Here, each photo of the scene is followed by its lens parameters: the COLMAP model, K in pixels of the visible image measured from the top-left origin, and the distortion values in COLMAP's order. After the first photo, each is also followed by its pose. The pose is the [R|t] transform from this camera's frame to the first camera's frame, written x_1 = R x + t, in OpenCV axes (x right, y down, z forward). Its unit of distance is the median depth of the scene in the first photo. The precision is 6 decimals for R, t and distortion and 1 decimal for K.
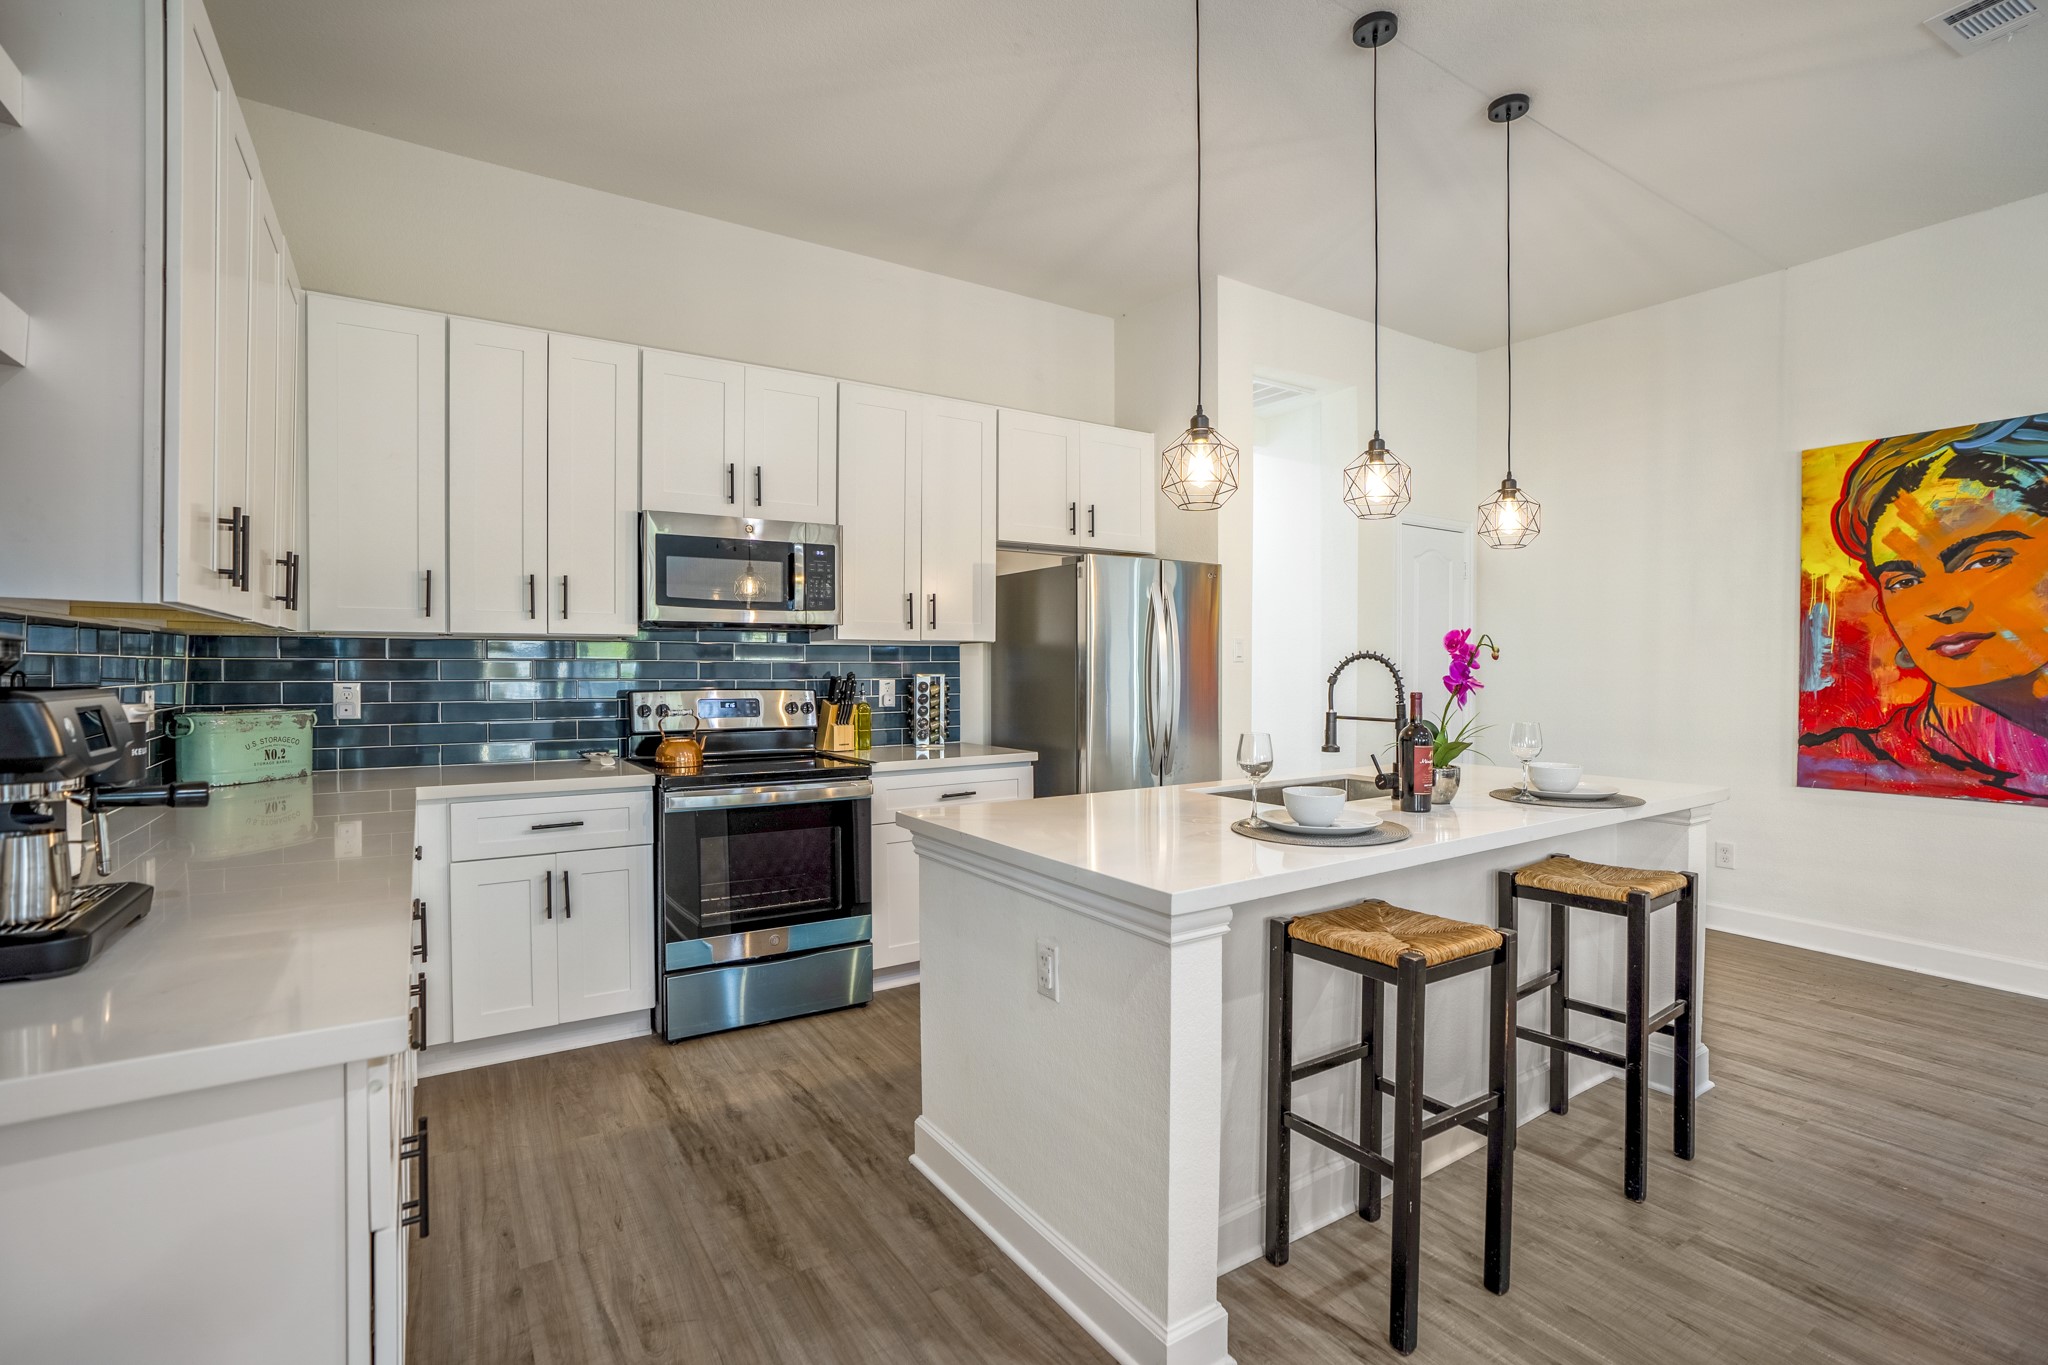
lens RADIAL K [[953.1, 0, 1024.0], [0, 953.1, 682.5], [0, 0, 1]] dist [-0.059252, 0.031123]
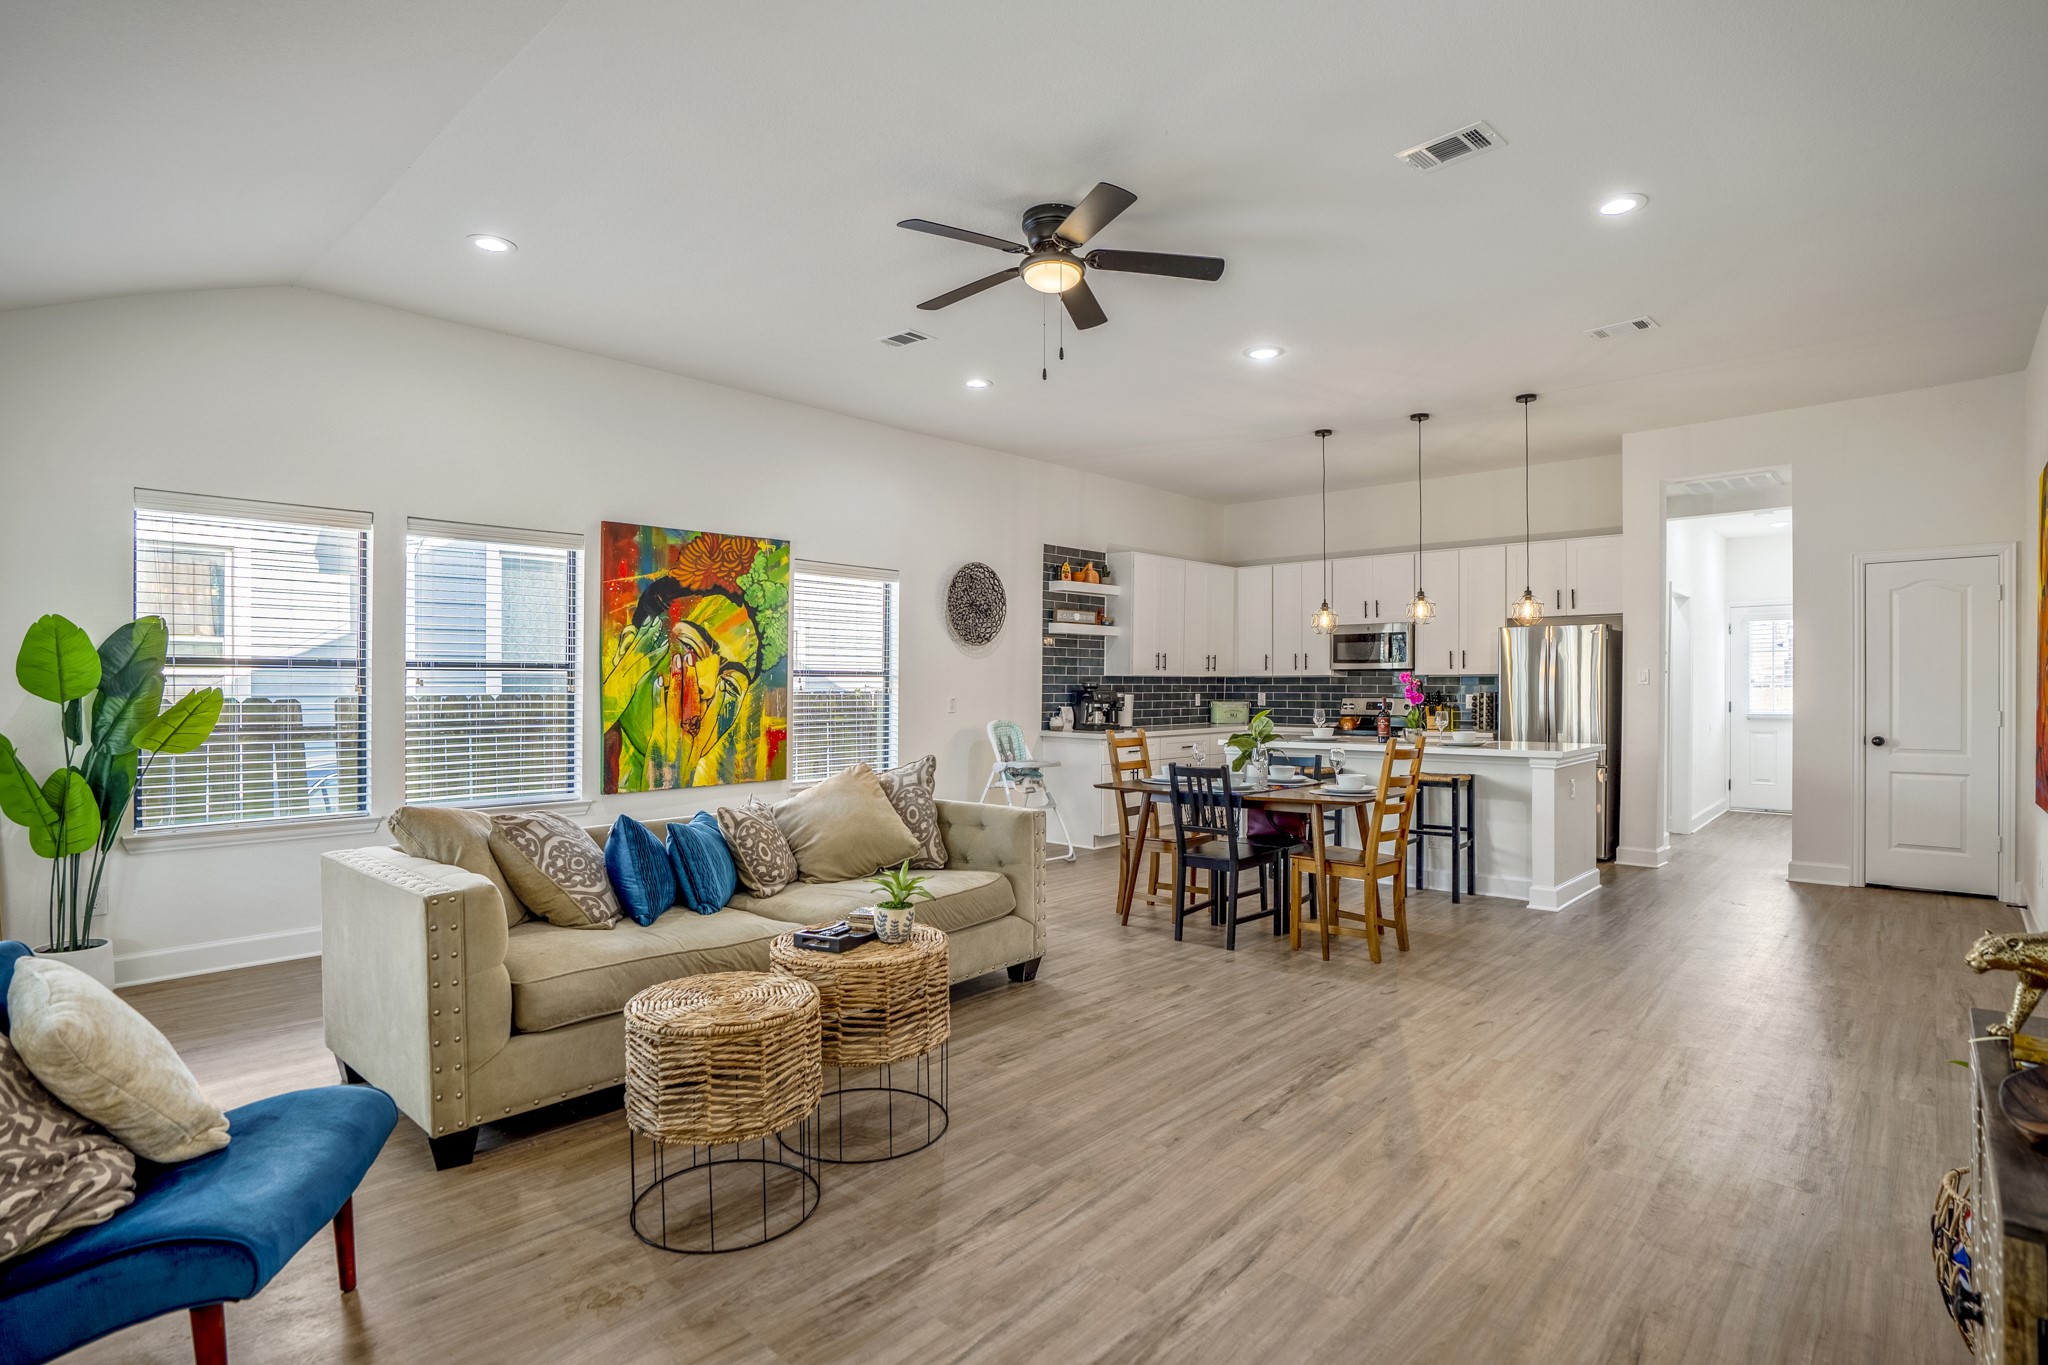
lens RADIAL K [[995.1, 0, 1024.0], [0, 995.1, 682.5], [0, 0, 1]] dist [-0.000044, -0.000010]
pose [[0.240542, -0.005090, -0.970625, 1.710220], [-0.017374, 0.999803, -0.009549, 0.008116], [0.970483, 0.019160, 0.240406, -0.375436]]
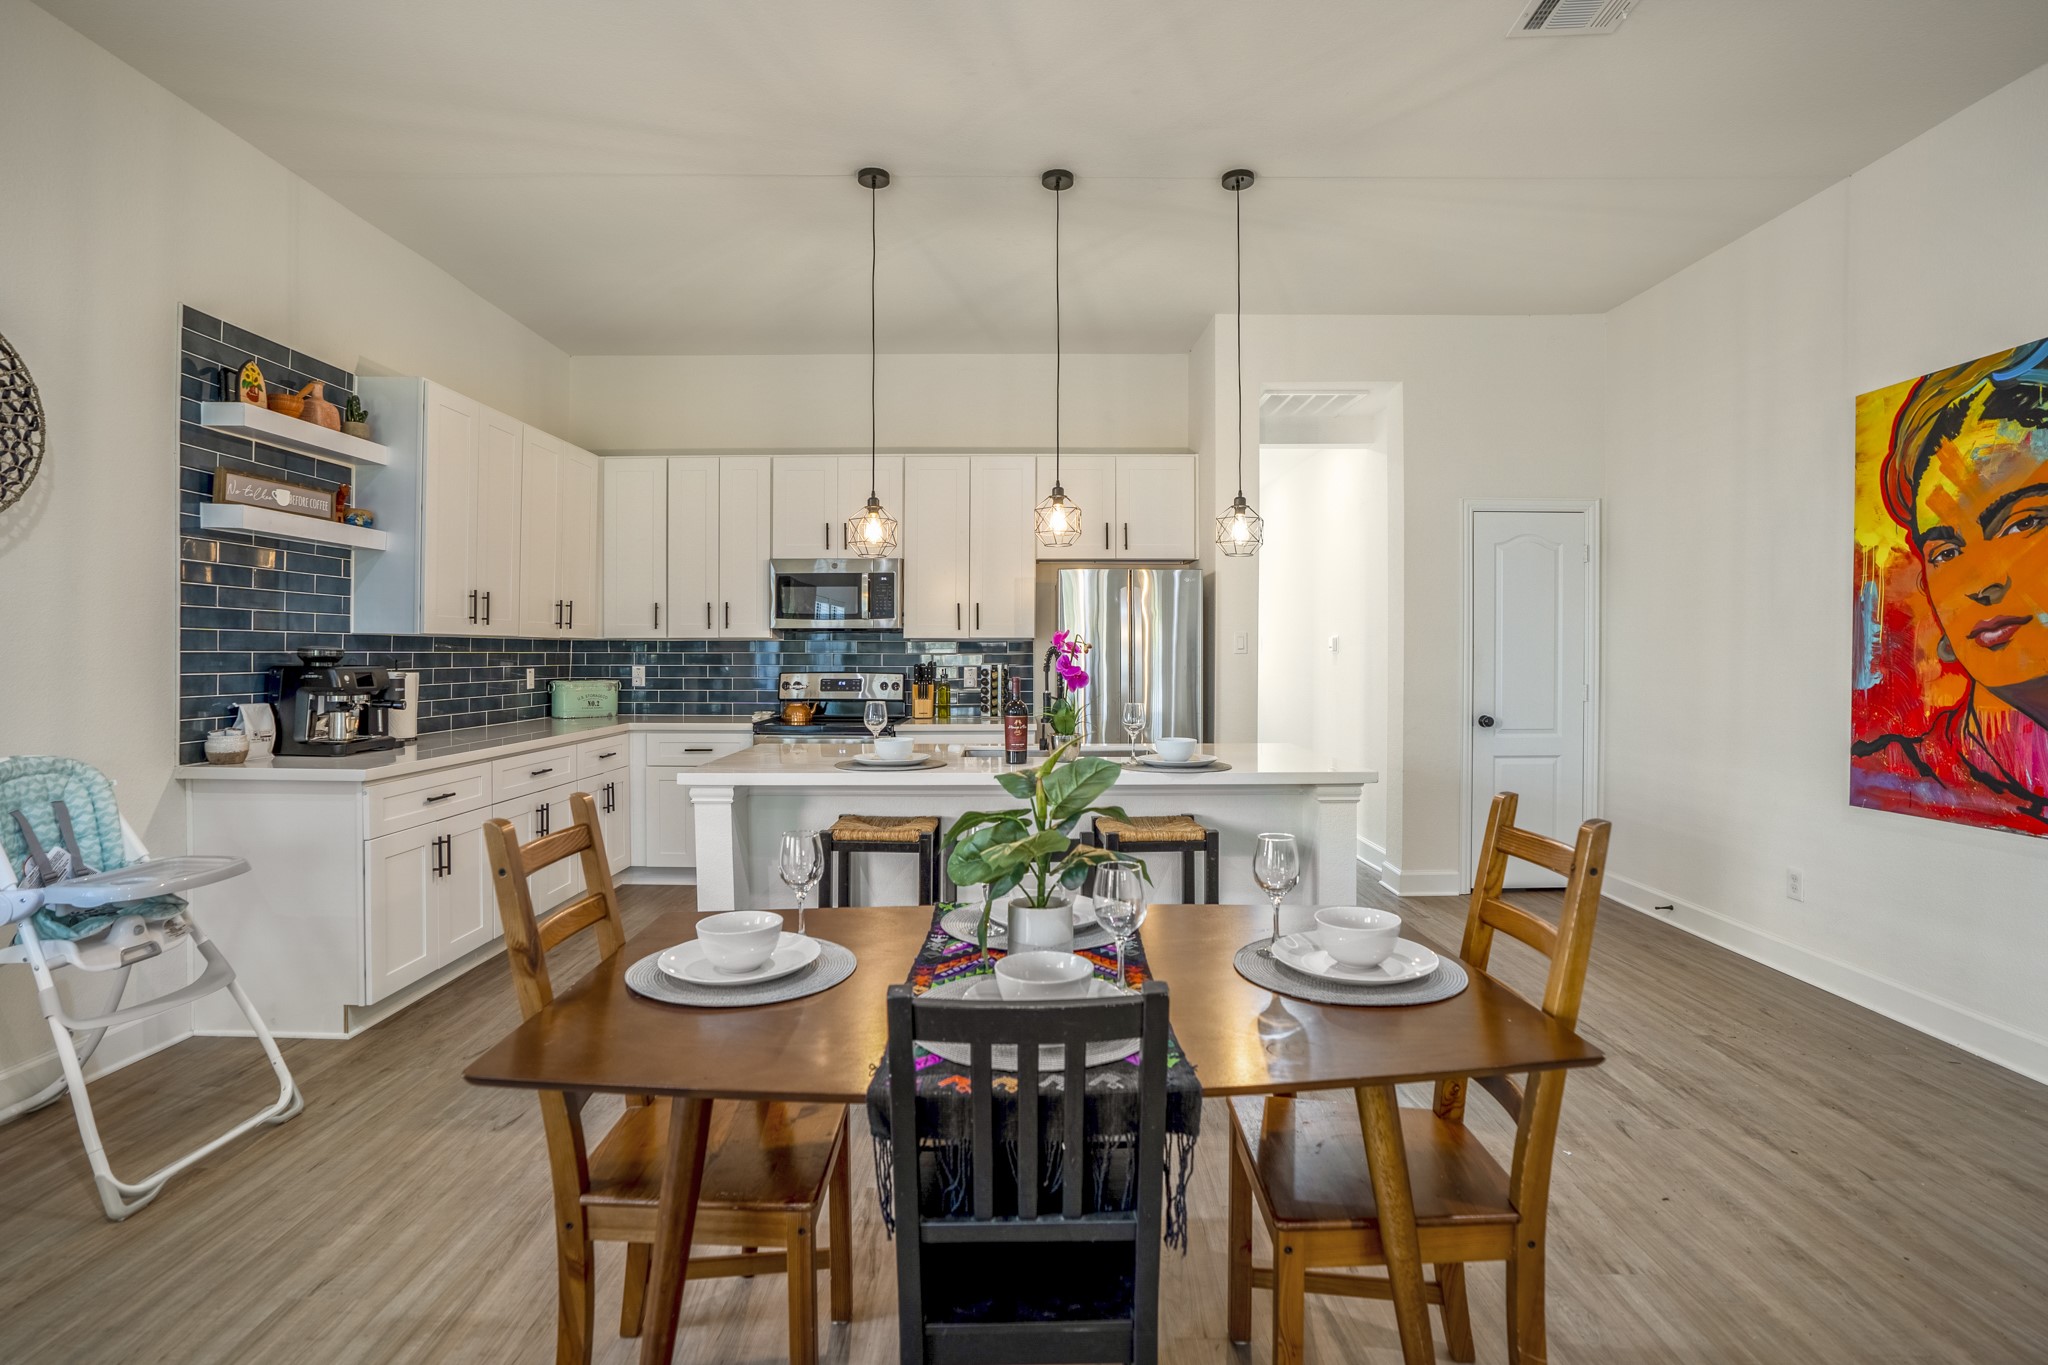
lens RADIAL K [[983.5, 0, 1023.8], [0, 983.5, 667.6], [0, 0, 1]] dist [-0.062711, 0.032663]
pose [[0.833050, 0.007620, -0.553145, 0.749585], [-0.010029, 0.999949, -0.001329, -0.001426], [0.553107, 0.006655, 0.833084, -0.118766]]
